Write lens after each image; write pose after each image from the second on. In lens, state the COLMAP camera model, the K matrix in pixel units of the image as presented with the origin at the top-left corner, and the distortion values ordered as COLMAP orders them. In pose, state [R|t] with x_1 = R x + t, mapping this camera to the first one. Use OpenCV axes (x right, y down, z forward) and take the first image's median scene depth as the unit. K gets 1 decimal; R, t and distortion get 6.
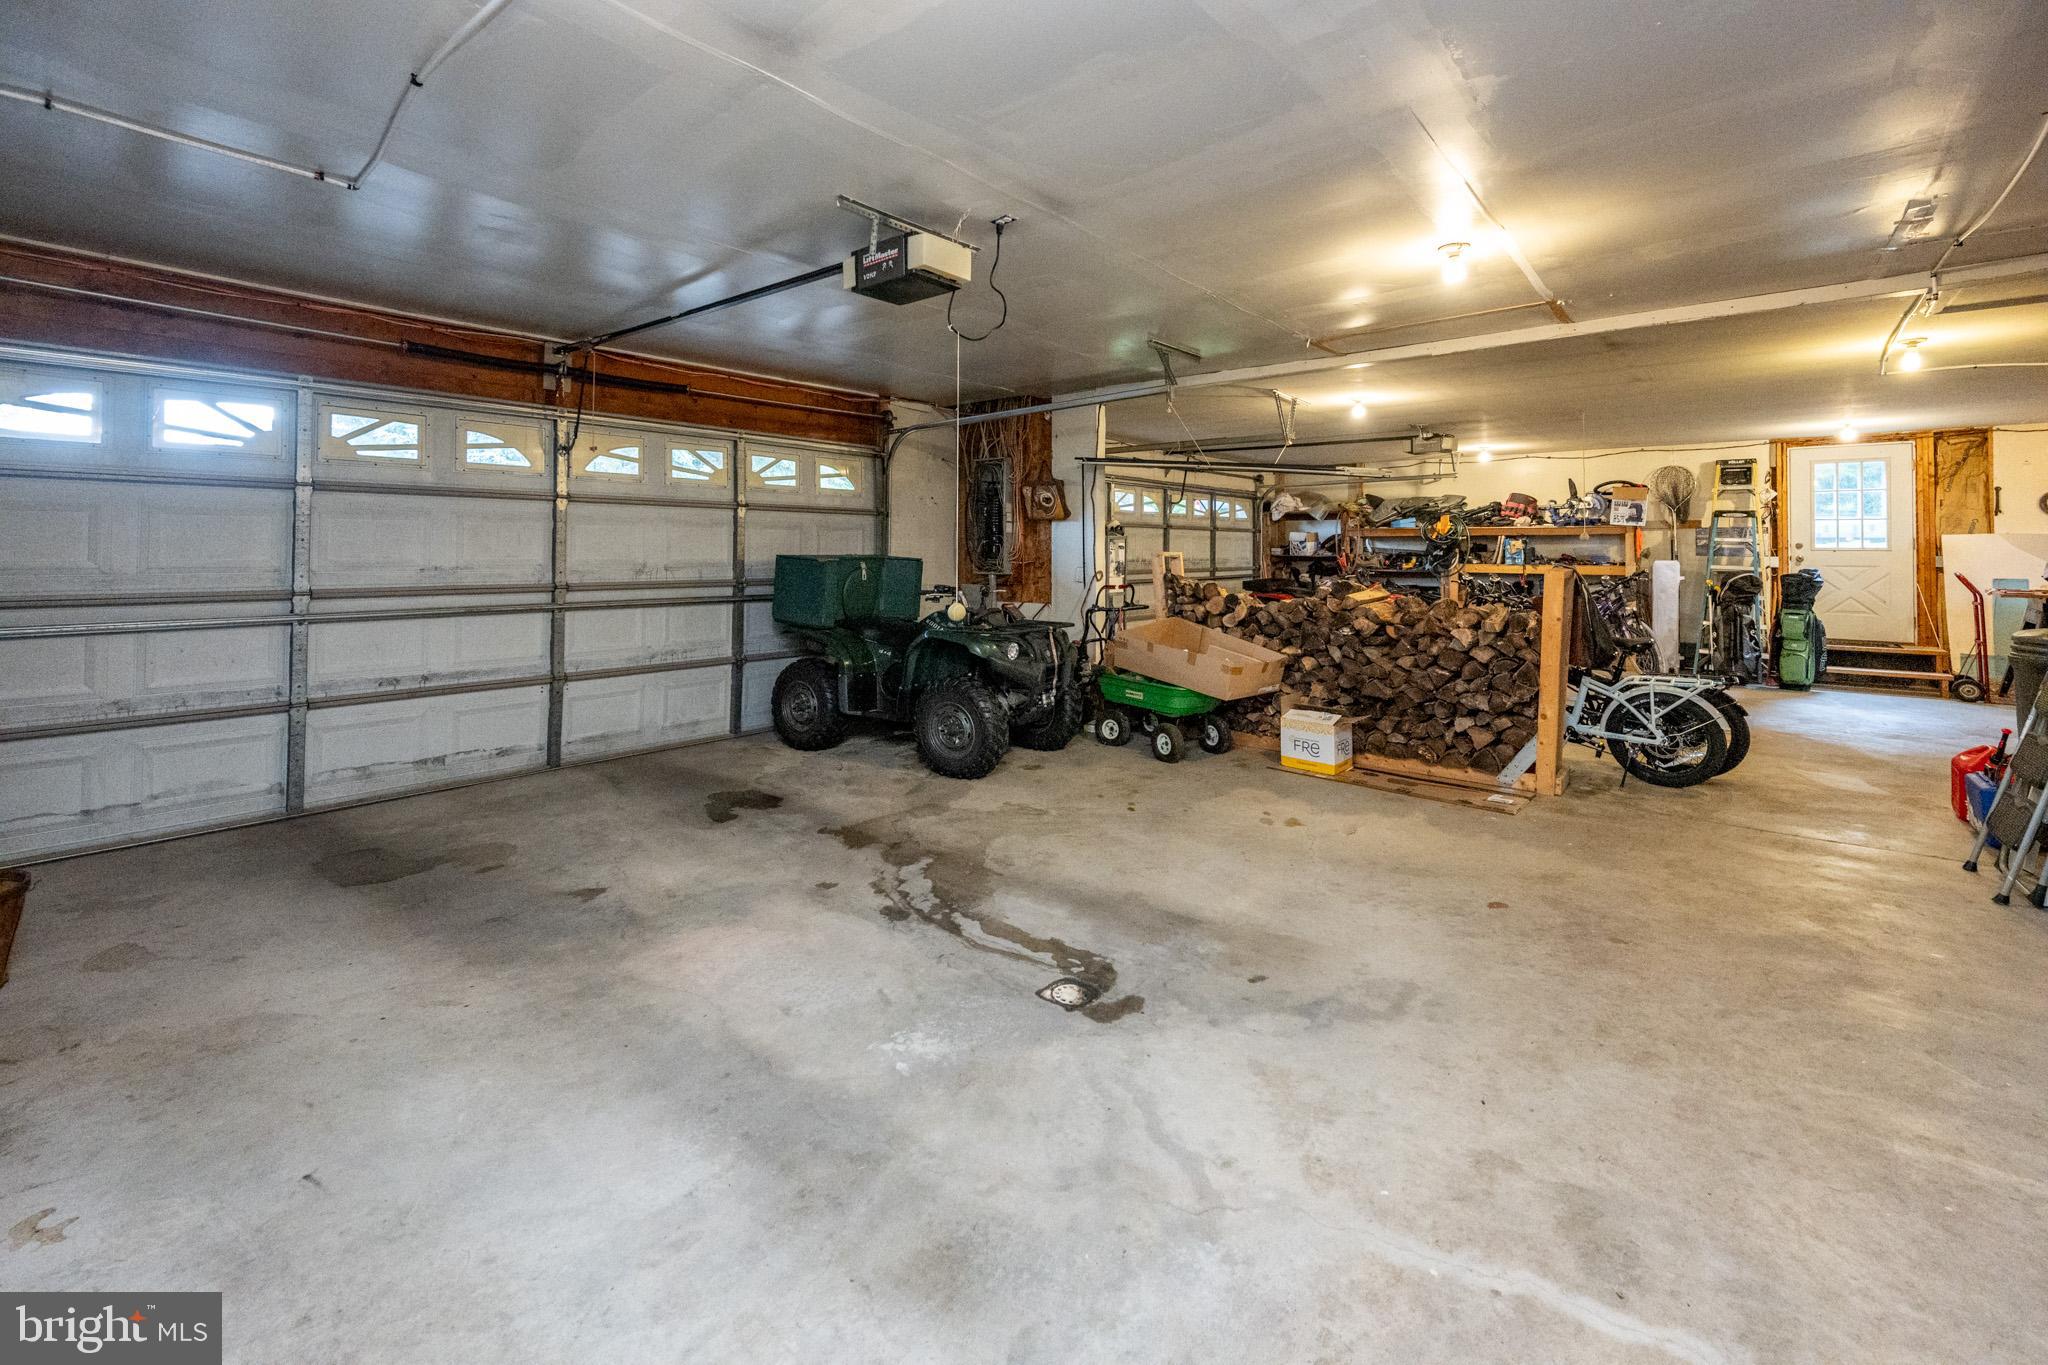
lens RADIAL K [[823.7, 0, 1046.0], [0, 823.7, 546.9], [0, 0, 1]] dist [0.001291, -0.000157]
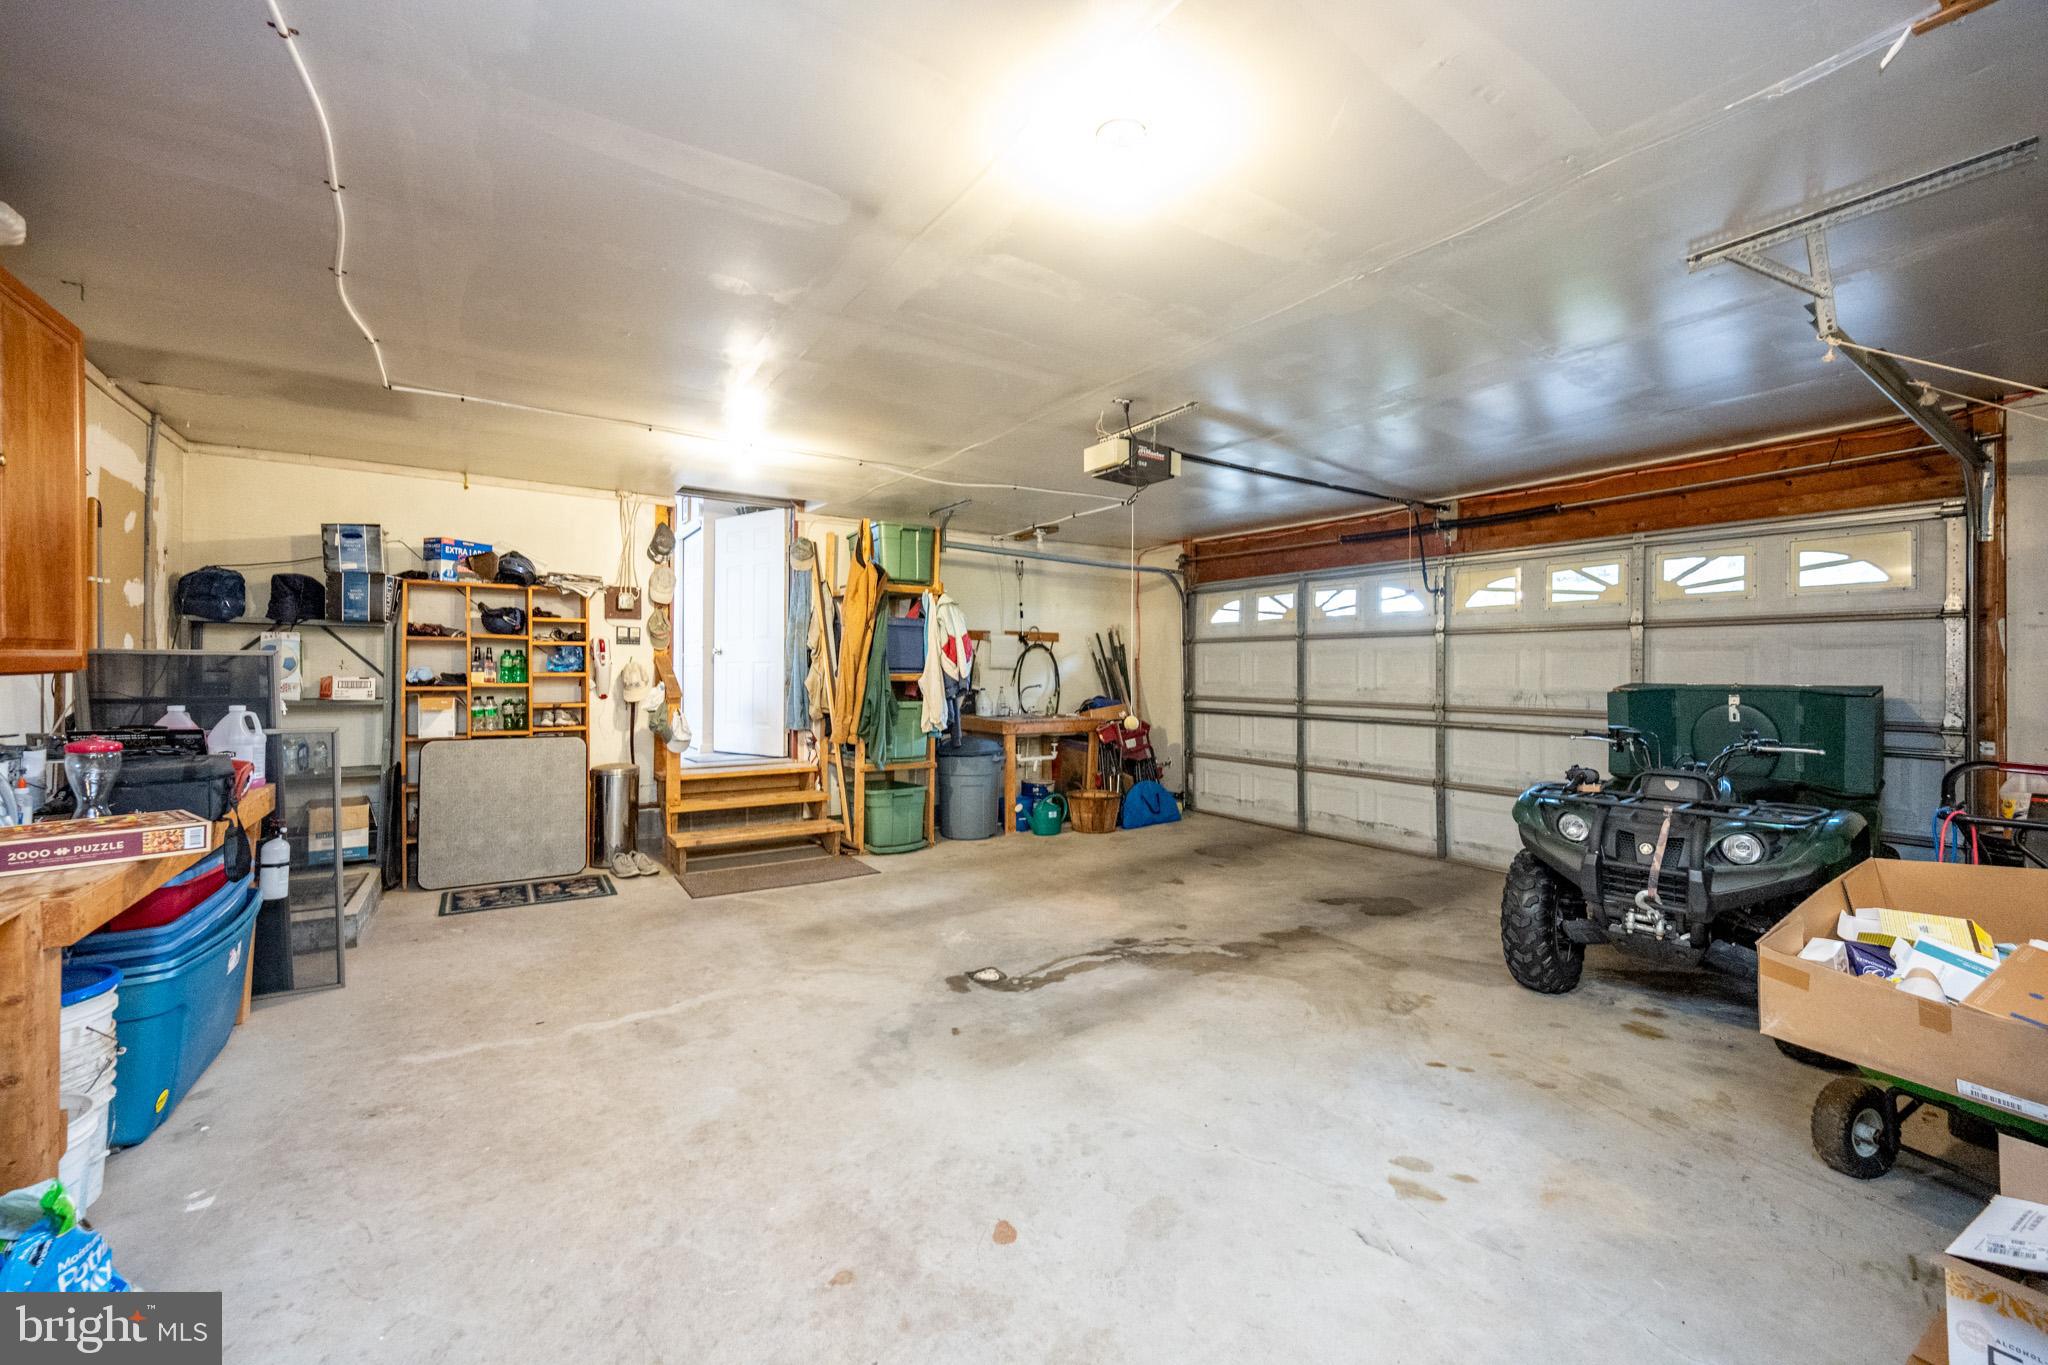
lens RADIAL K [[913.5, 0, 1068.5], [0, 913.5, 684.4], [0, 0, 1]] dist [-0.036435, 0.000051]
pose [[-0.278783, 0.002082, -0.960352, 1.074171], [-0.005357, 0.999979, 0.003723, 0.017241], [0.960339, 0.006183, -0.278766, 1.116196]]
